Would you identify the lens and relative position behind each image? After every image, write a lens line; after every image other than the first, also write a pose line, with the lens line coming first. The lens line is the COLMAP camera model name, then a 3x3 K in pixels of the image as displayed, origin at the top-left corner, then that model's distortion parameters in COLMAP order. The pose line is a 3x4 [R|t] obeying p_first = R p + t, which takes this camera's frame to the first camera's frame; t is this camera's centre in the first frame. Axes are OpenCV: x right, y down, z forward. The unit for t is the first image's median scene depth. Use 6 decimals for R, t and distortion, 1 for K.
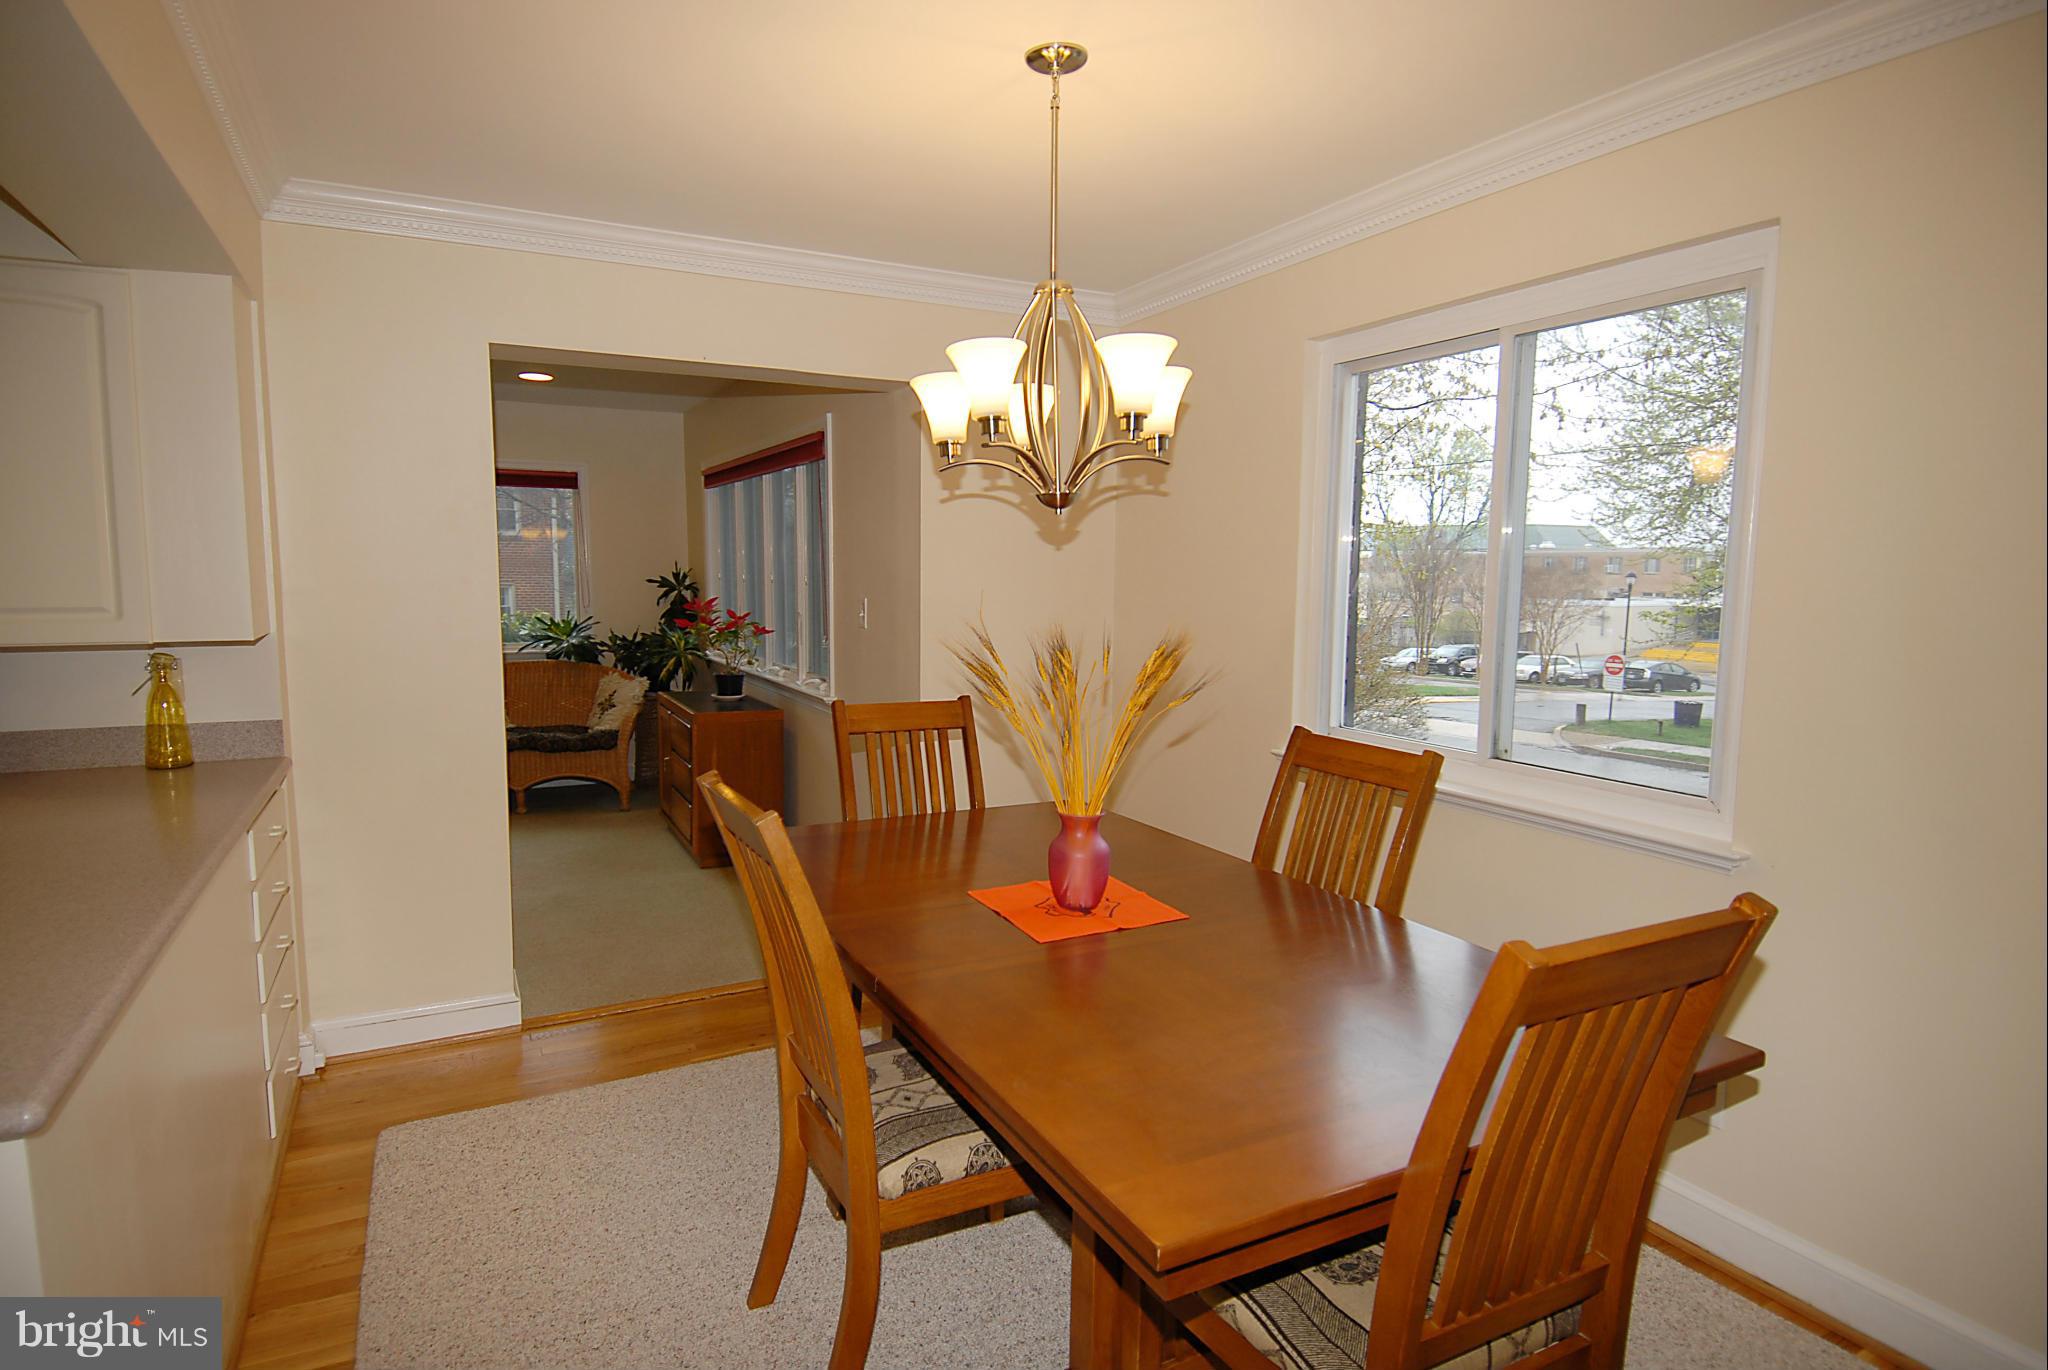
lens RADIAL K [[1107.4, 0, 1009.9], [0, 1107.4, 687.0], [0, 0, 1]] dist [0.043074, -0.050260]
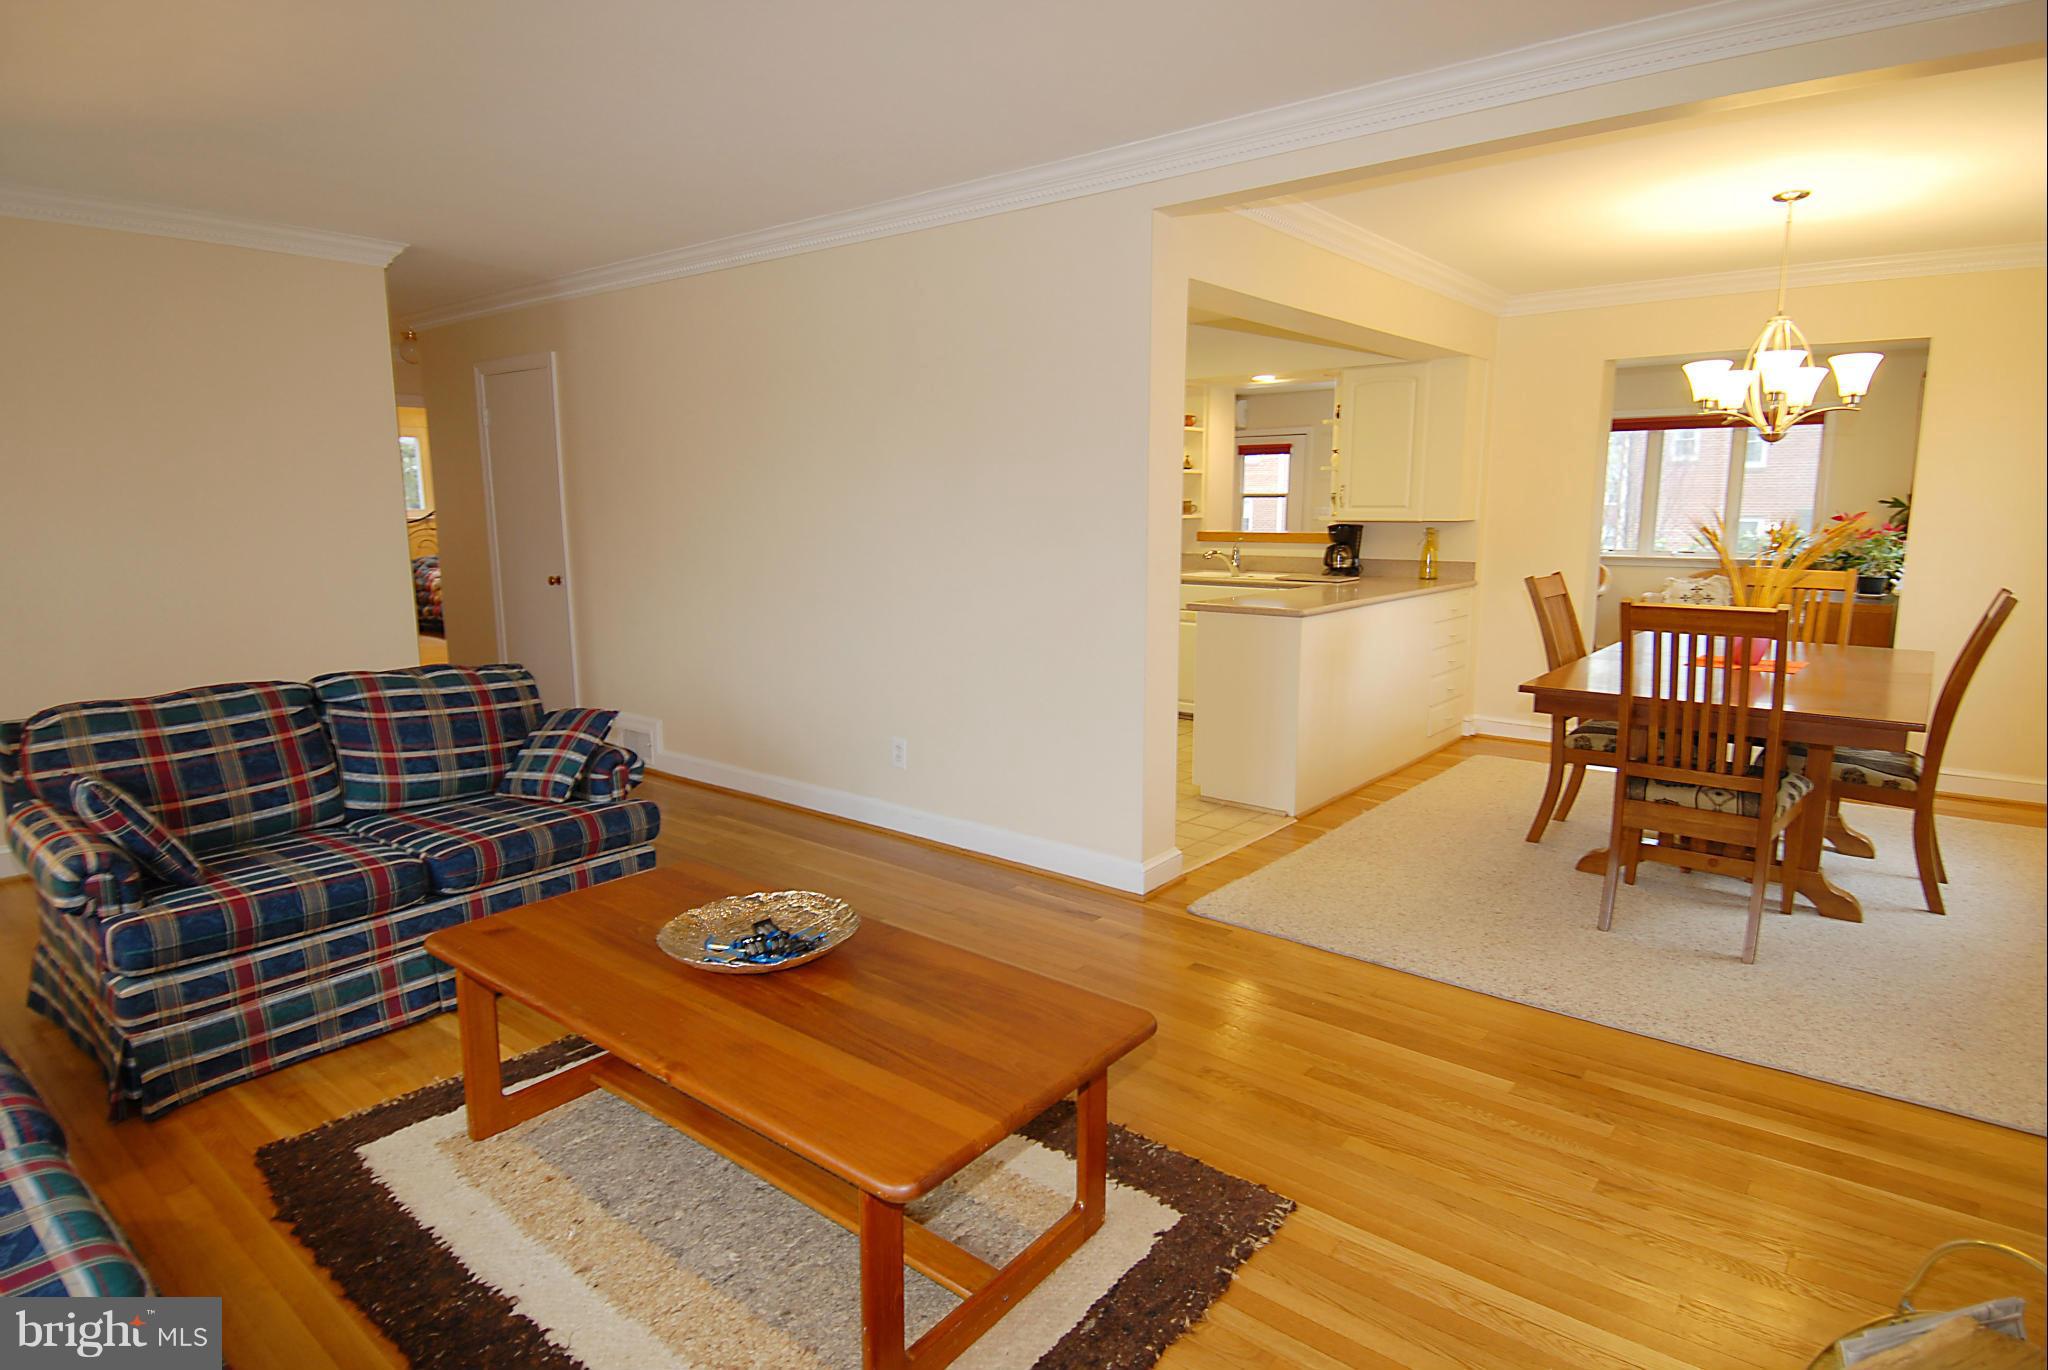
lens RADIAL K [[1107.4, 0, 1009.9], [0, 1107.4, 687.0], [0, 0, 1]] dist [0.043074, -0.050260]
pose [[0.403772, 0.143471, -0.903540, 1.247527], [-0.092226, 0.988979, 0.115824, 0.137046], [0.910199, 0.036564, 0.412554, -0.863483]]
